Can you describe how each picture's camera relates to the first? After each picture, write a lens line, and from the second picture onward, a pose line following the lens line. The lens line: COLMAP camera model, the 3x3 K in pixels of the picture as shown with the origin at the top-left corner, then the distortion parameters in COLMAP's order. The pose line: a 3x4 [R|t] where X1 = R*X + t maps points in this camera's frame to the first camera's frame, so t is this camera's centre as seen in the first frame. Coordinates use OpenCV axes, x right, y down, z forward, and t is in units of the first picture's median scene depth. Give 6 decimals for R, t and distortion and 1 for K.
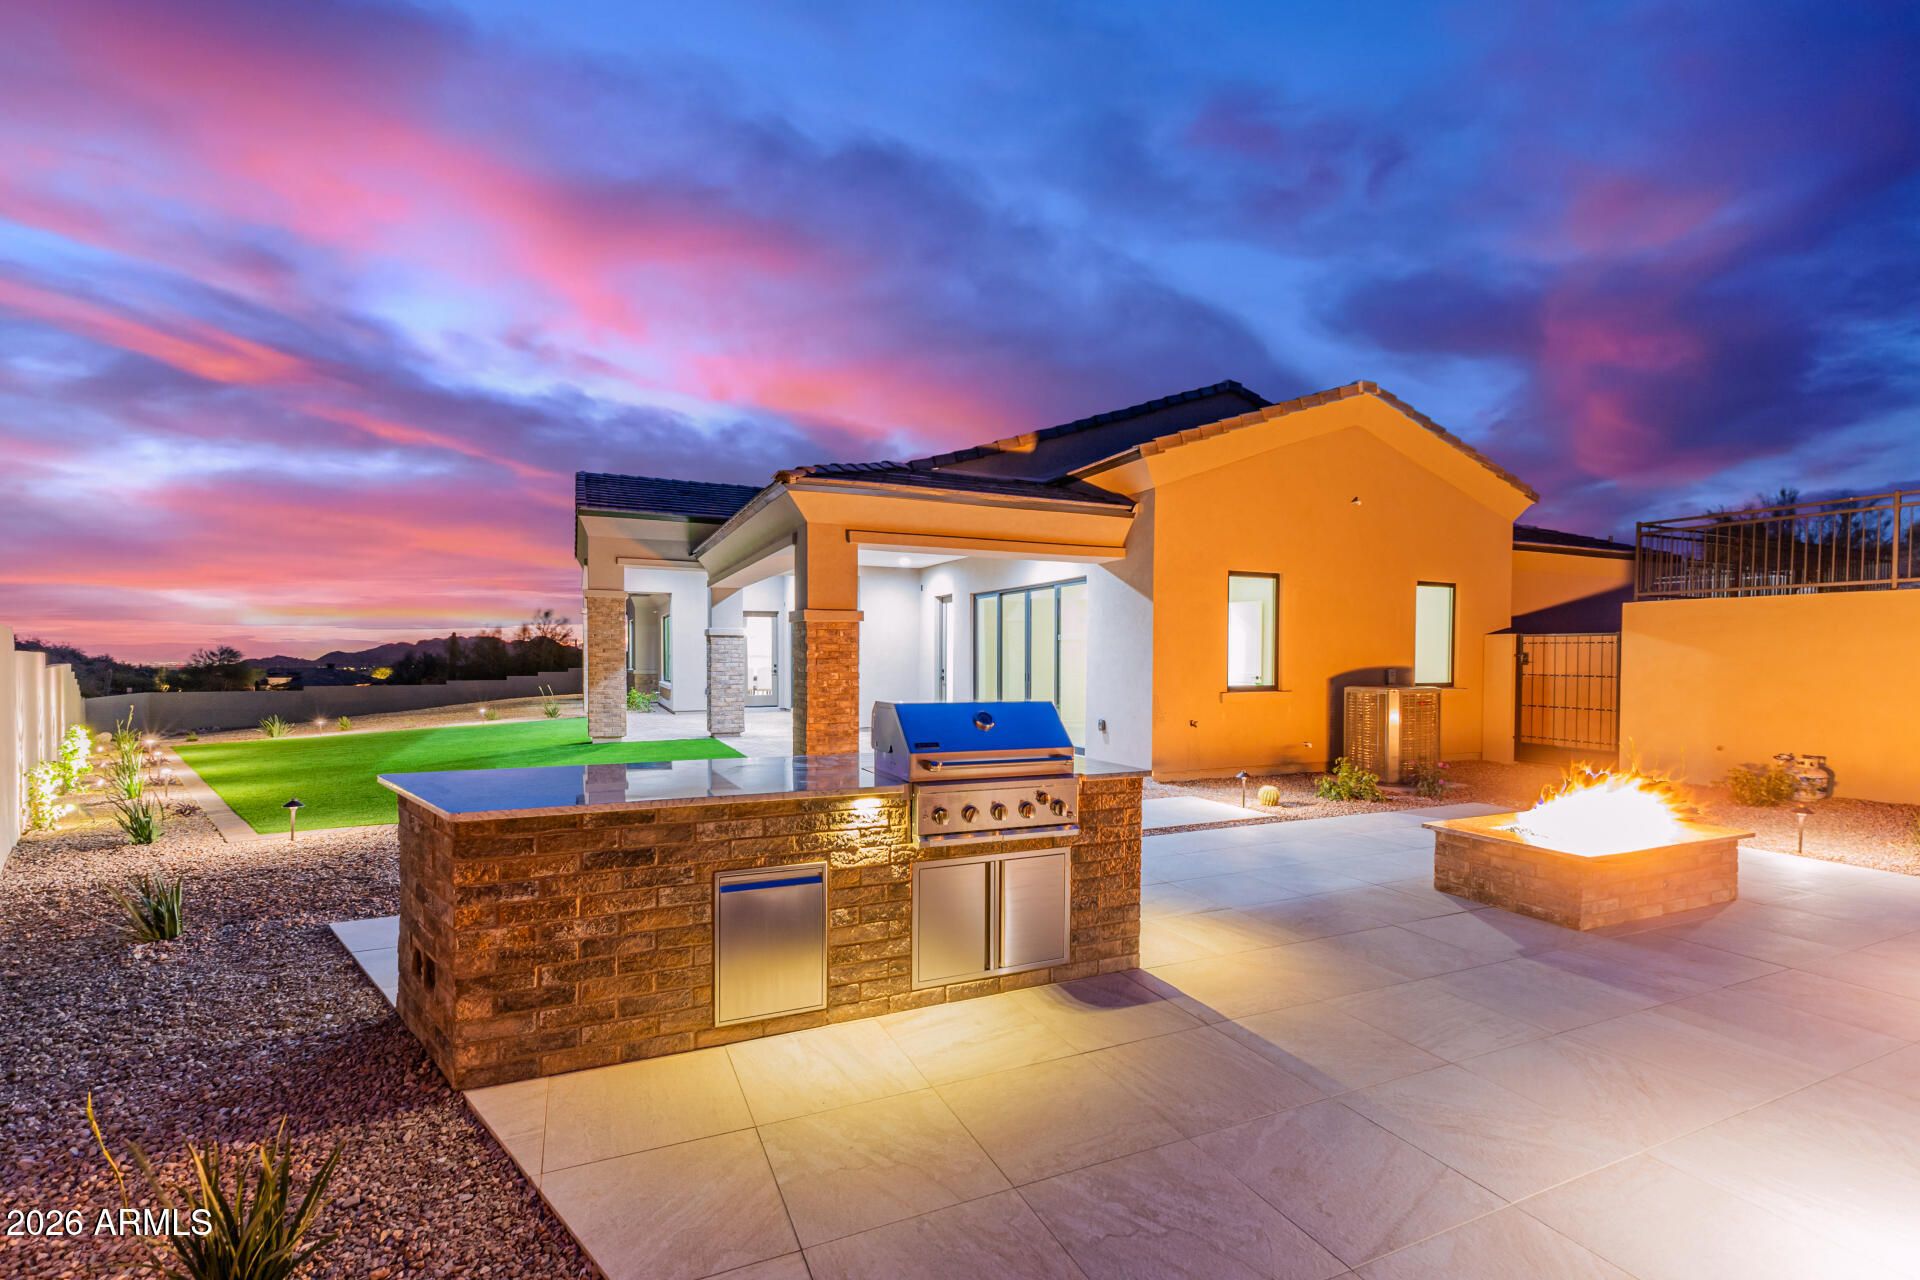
lens RADIAL K [[827.3, 0, 957.0], [0, 827.3, 658.7], [0, 0, 1]] dist [0.006049, -0.000209]
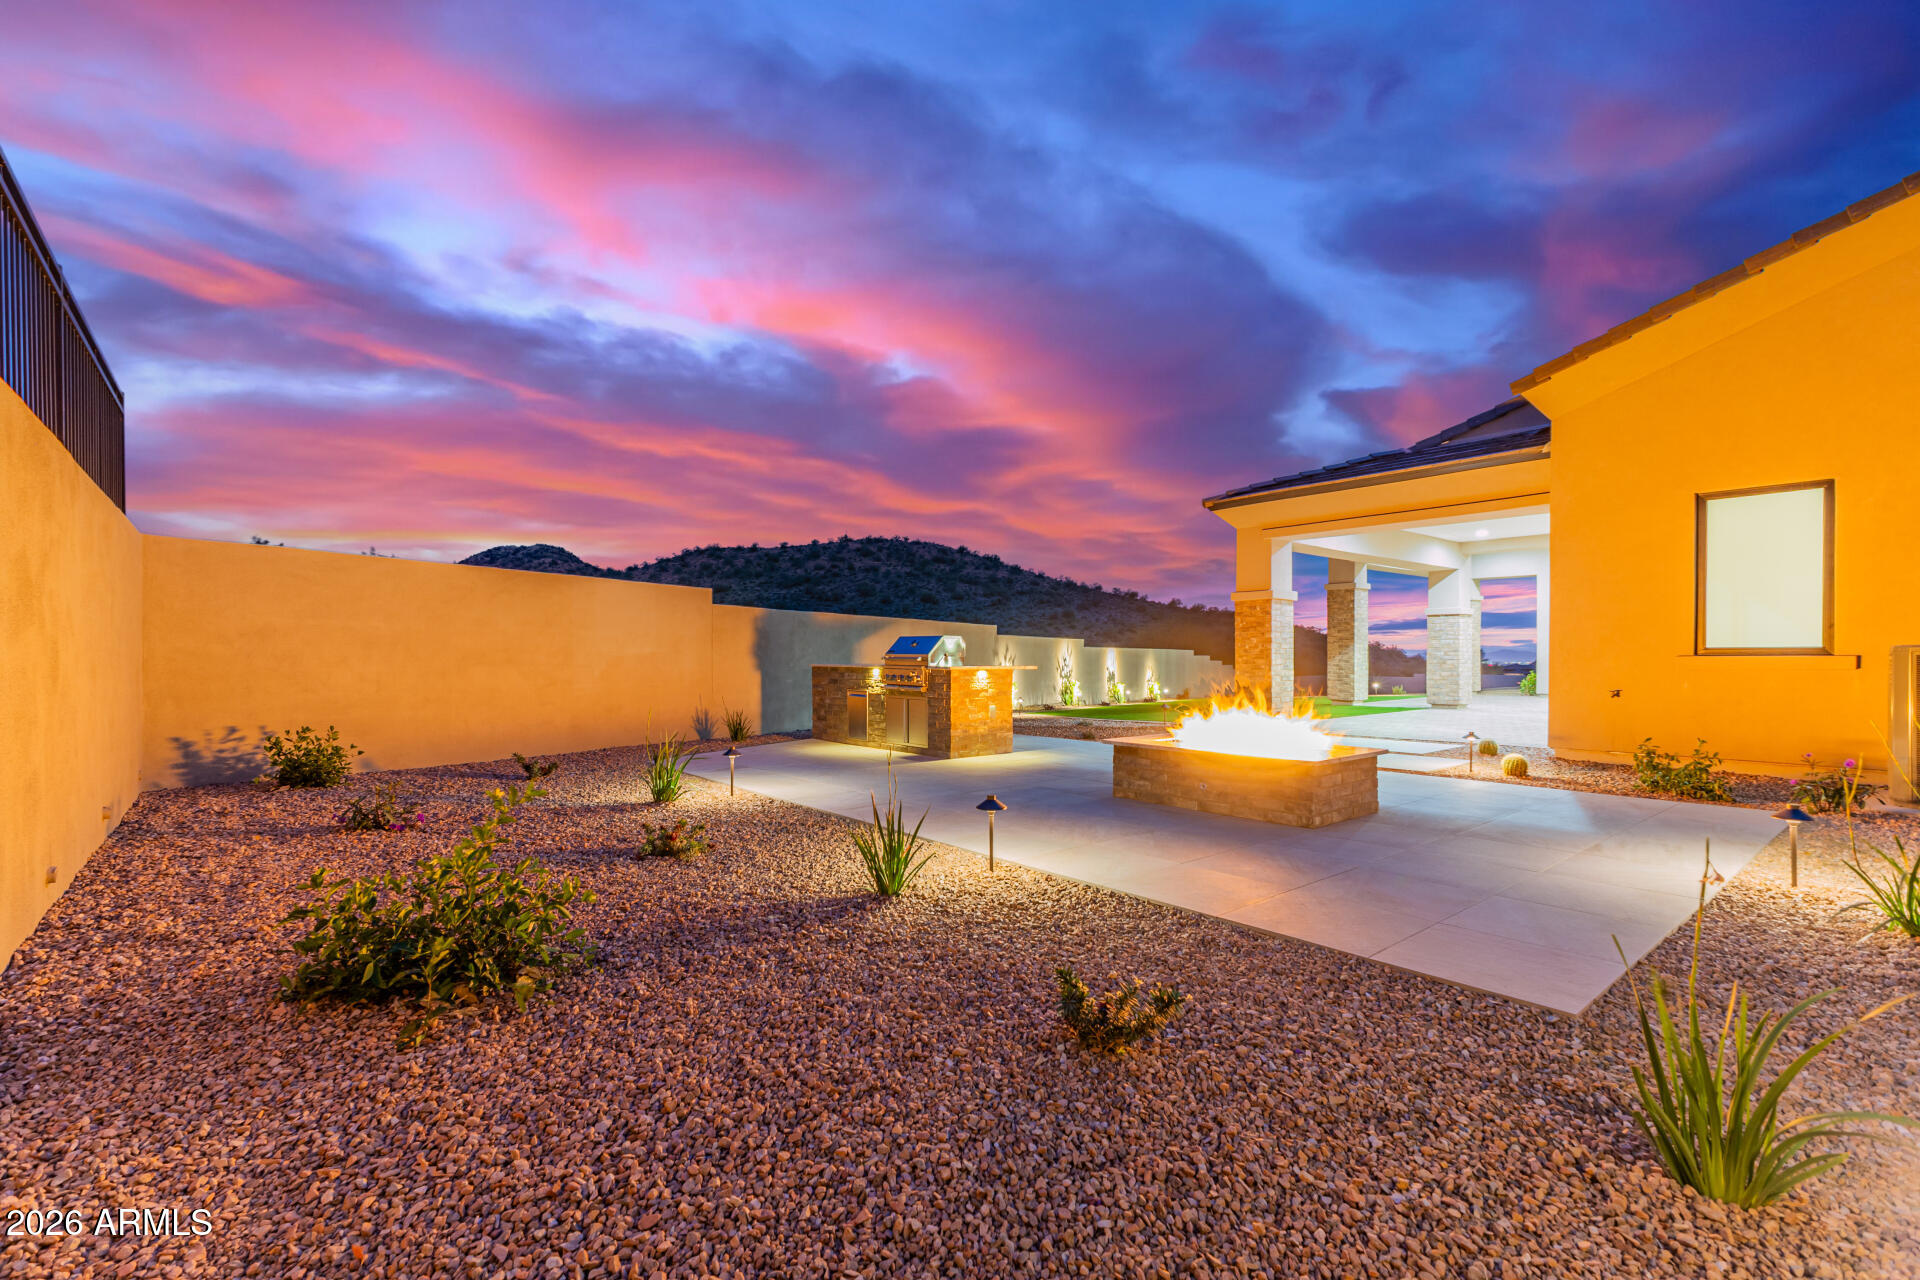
lens RADIAL K [[809.2, 0, 954.6], [0, 809.2, 657.6], [0, 0, 1]] dist [0.003175, -0.000469]
pose [[0.285015, 0.000621, -0.958523, 1.695287], [0.001001, 0.999999, 0.000946, 0.081811], [0.958523, -0.001229, 0.285014, 0.309324]]
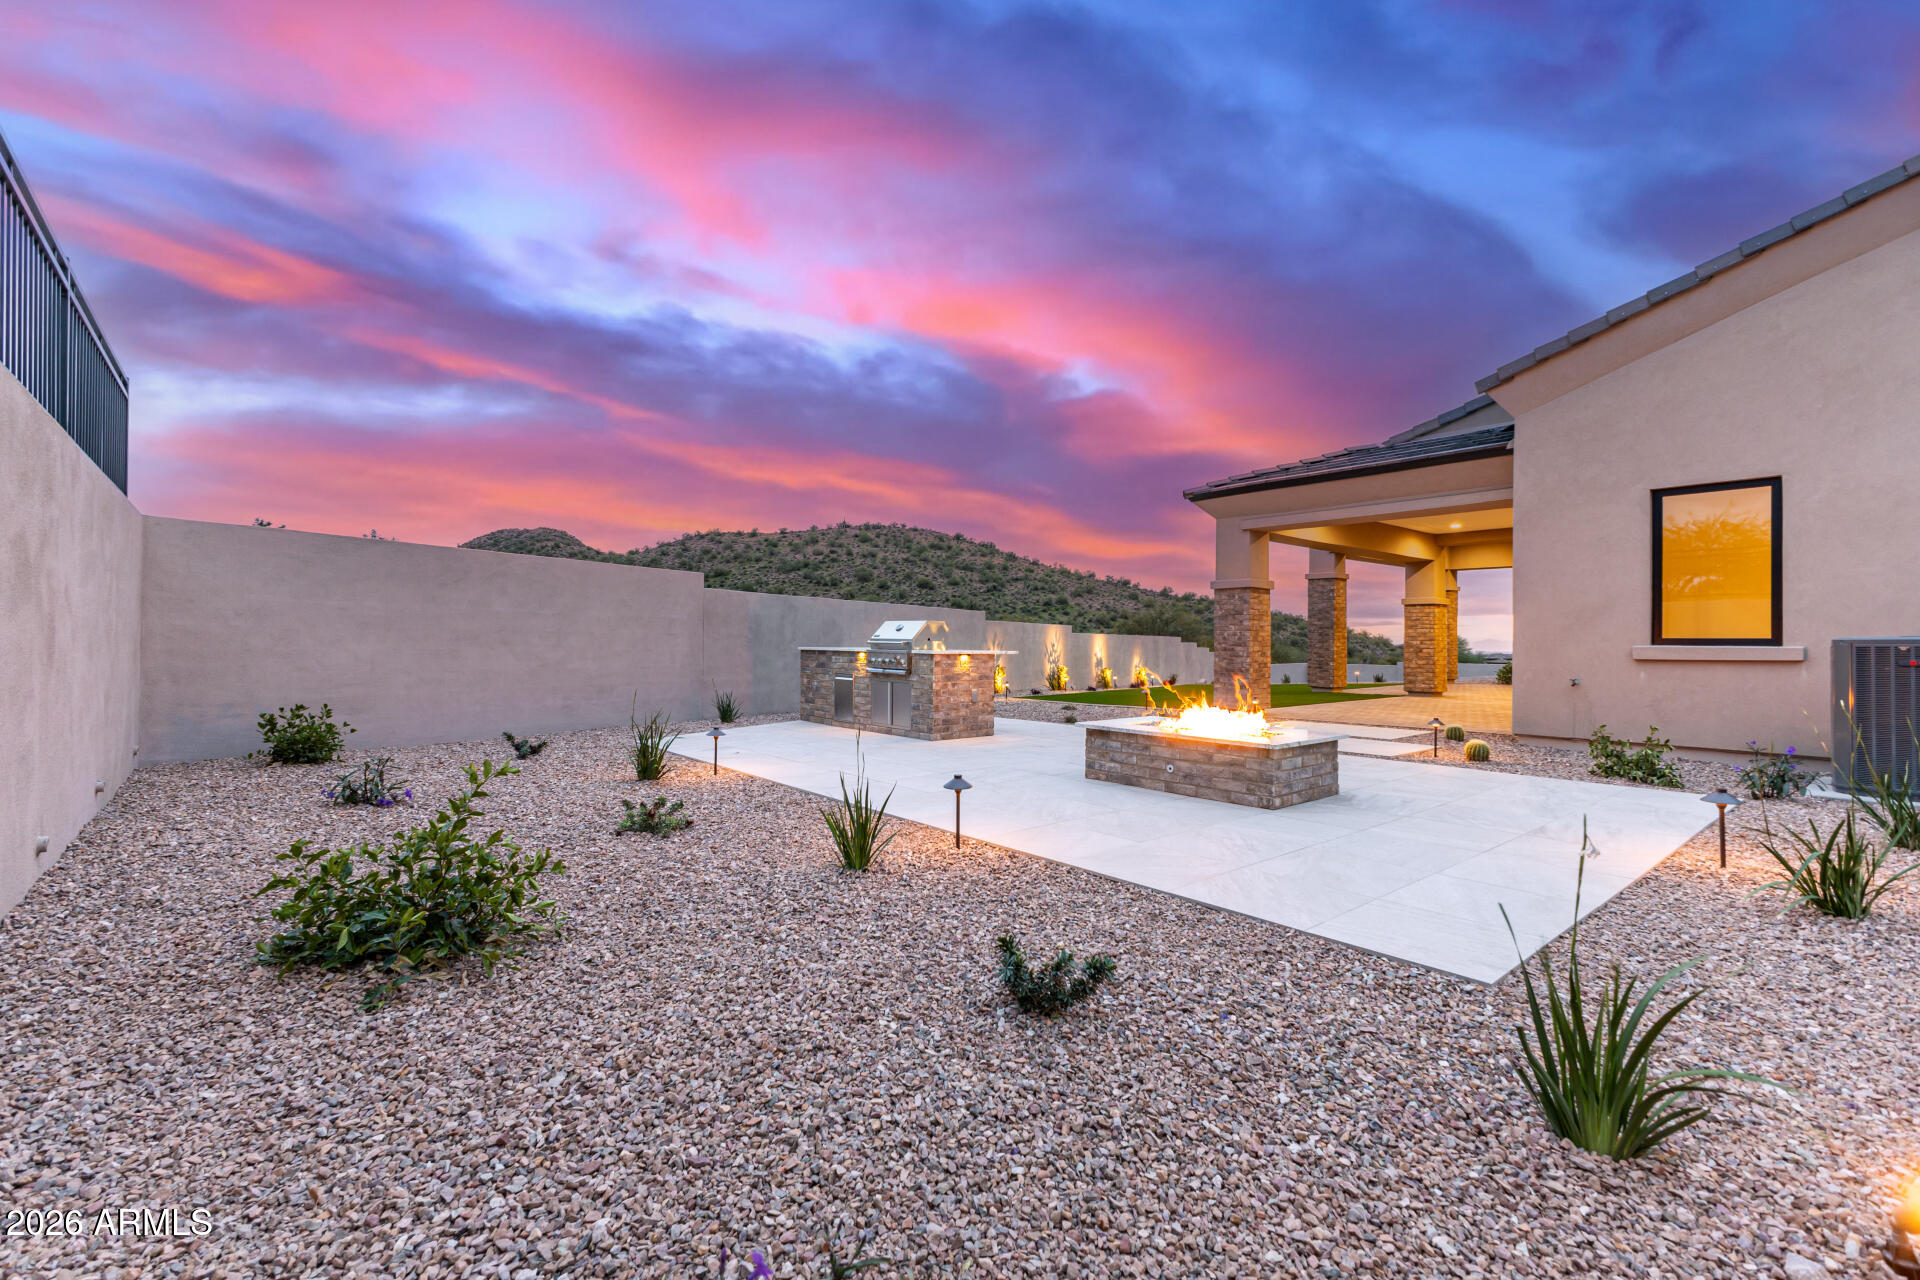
lens RADIAL K [[797.1, 0, 957.5], [0, 797.1, 630.3], [0, 0, 1]] dist [0.003217, -0.000520]
pose [[0.291585, -0.011774, -0.956472, 1.722824], [-0.007030, 0.999871, -0.014451, 0.082610], [0.956519, 0.010937, 0.291465, 0.331159]]
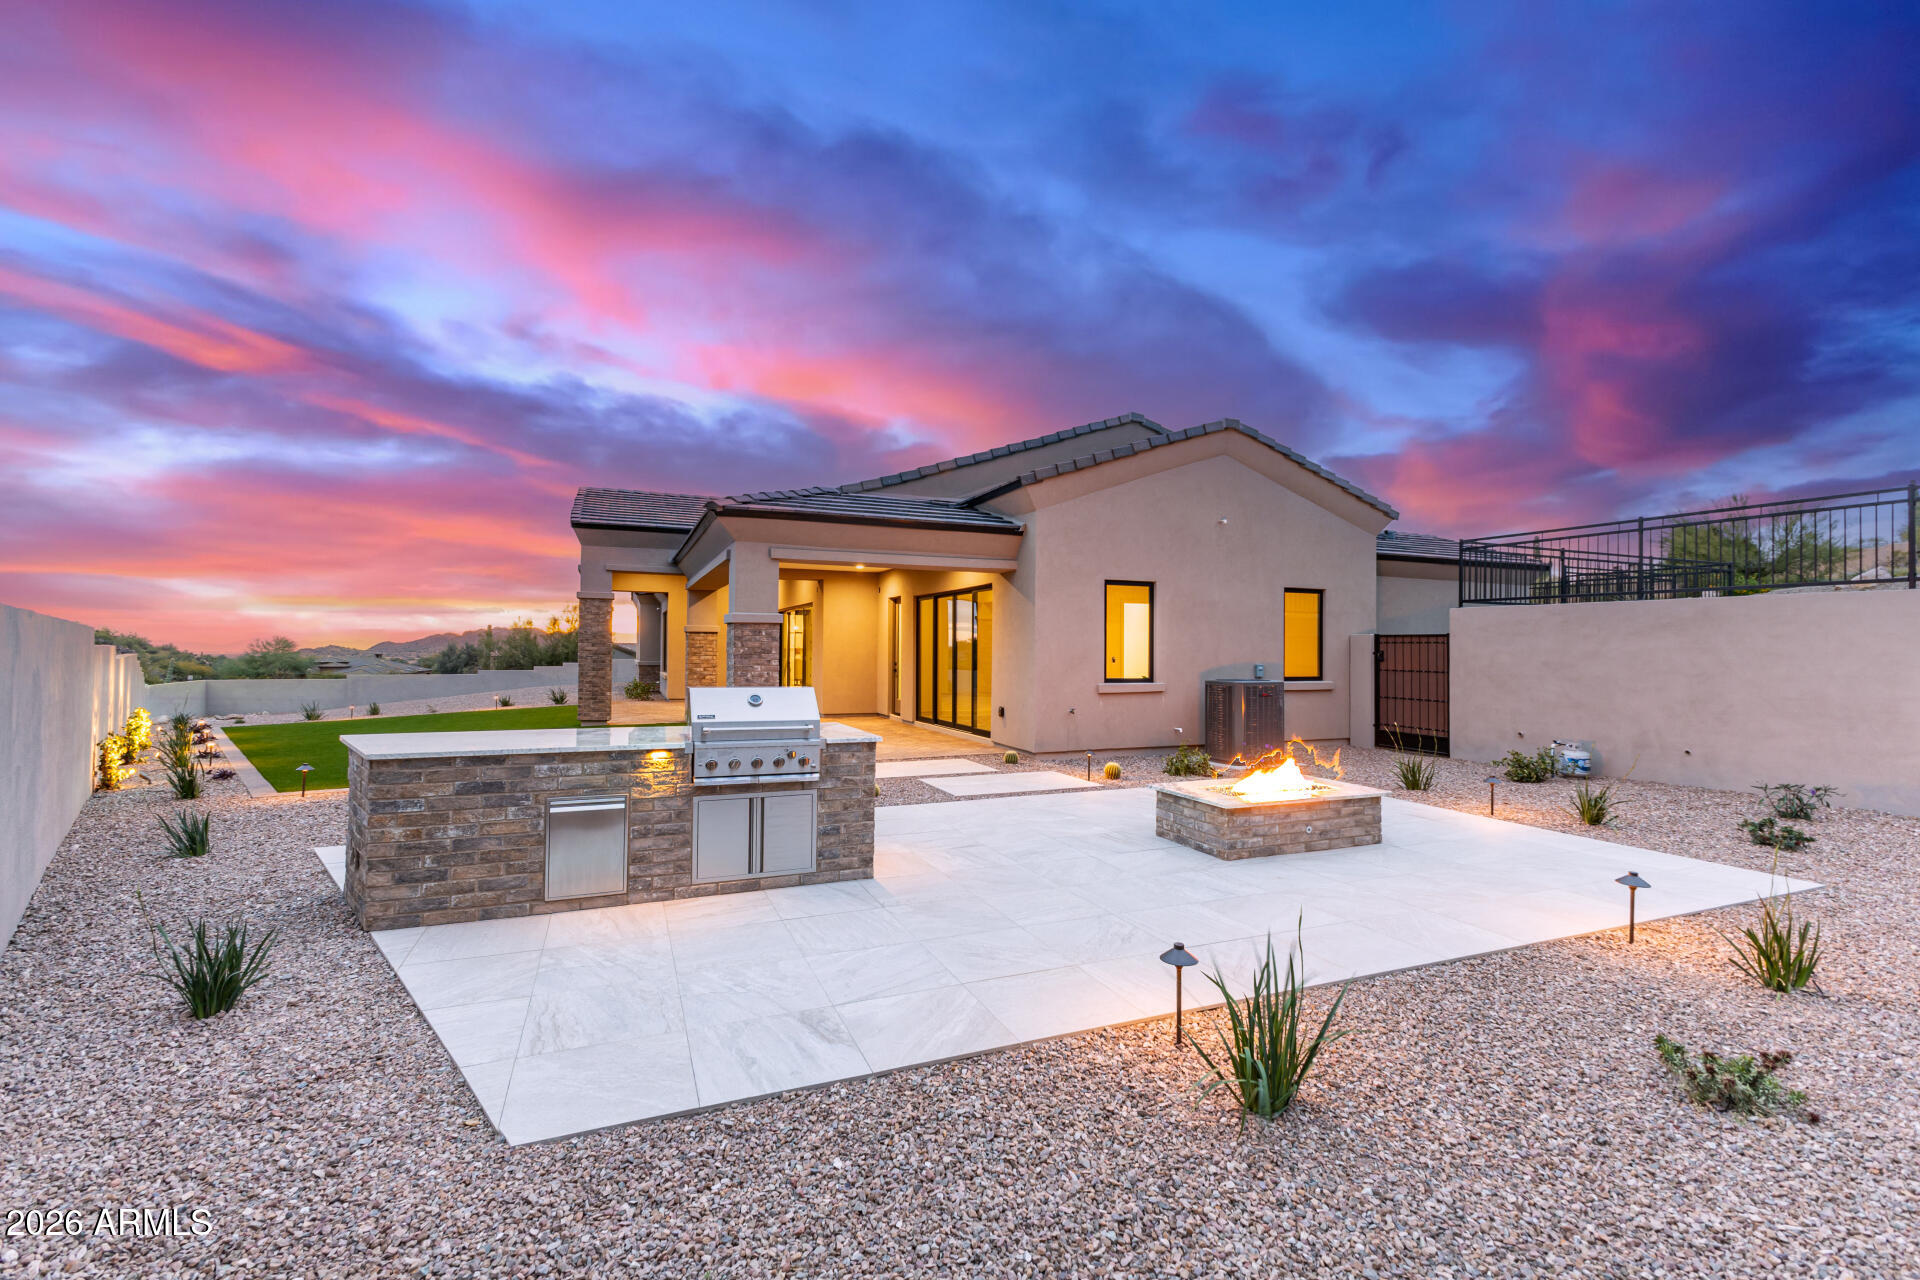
lens RADIAL K [[797.1, 0, 957.5], [0, 797.1, 630.3], [0, 0, 1]] dist [0.003217, -0.000520]
pose [[0.999821, 0.004580, -0.018347, 0.288053], [-0.005074, 0.999624, -0.026964, -0.008156], [0.018217, 0.027052, 0.999468, -0.270095]]
